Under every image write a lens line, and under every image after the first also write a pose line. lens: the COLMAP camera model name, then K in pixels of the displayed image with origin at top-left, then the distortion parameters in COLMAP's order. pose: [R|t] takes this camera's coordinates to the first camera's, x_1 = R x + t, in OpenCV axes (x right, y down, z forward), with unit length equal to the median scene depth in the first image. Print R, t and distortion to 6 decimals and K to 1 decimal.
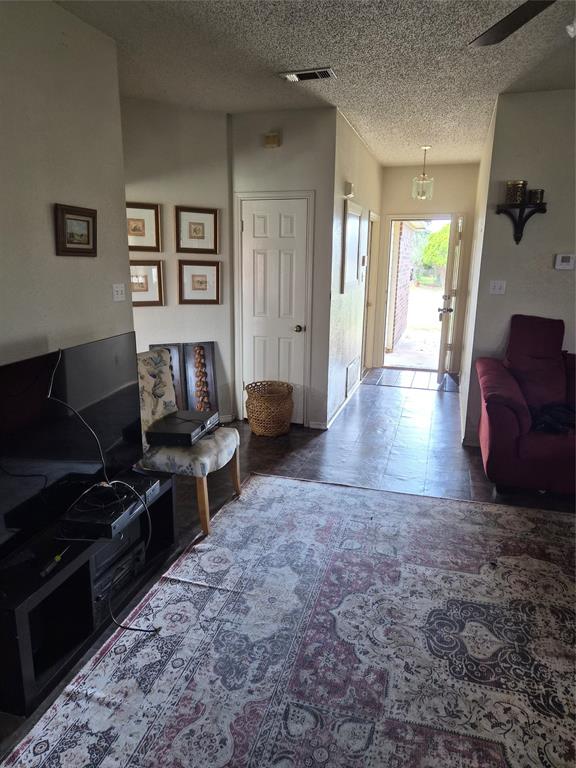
lens RADIAL K [[518.7, 0, 283.6], [0, 518.7, 380.5], [0, 0, 1]] dist [0.060179, -0.041127]
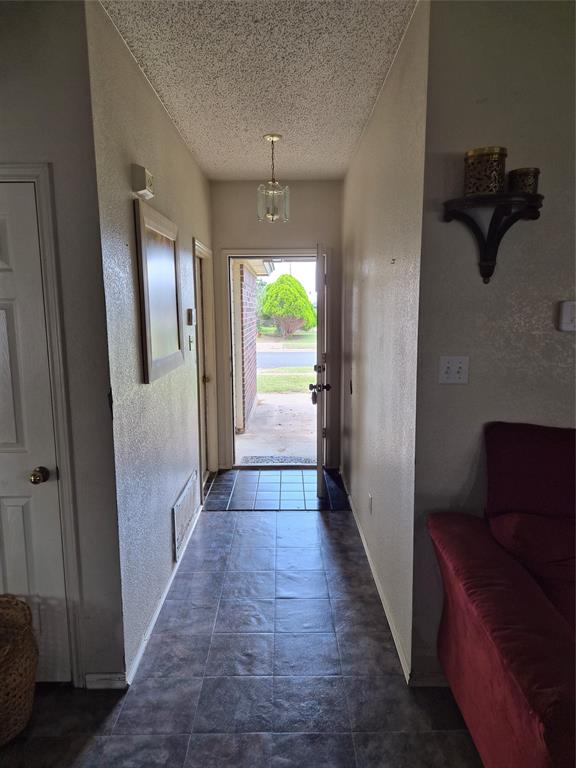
lens RADIAL K [[518.7, 0, 286.8], [0, 518.7, 386.6], [0, 0, 1]] dist [0.060179, -0.041127]
pose [[0.953831, -0.063958, 0.293455, 0.079512], [0.088216, 0.993627, -0.070173, -0.097556], [-0.287097, 0.092821, 0.953394, 0.401683]]
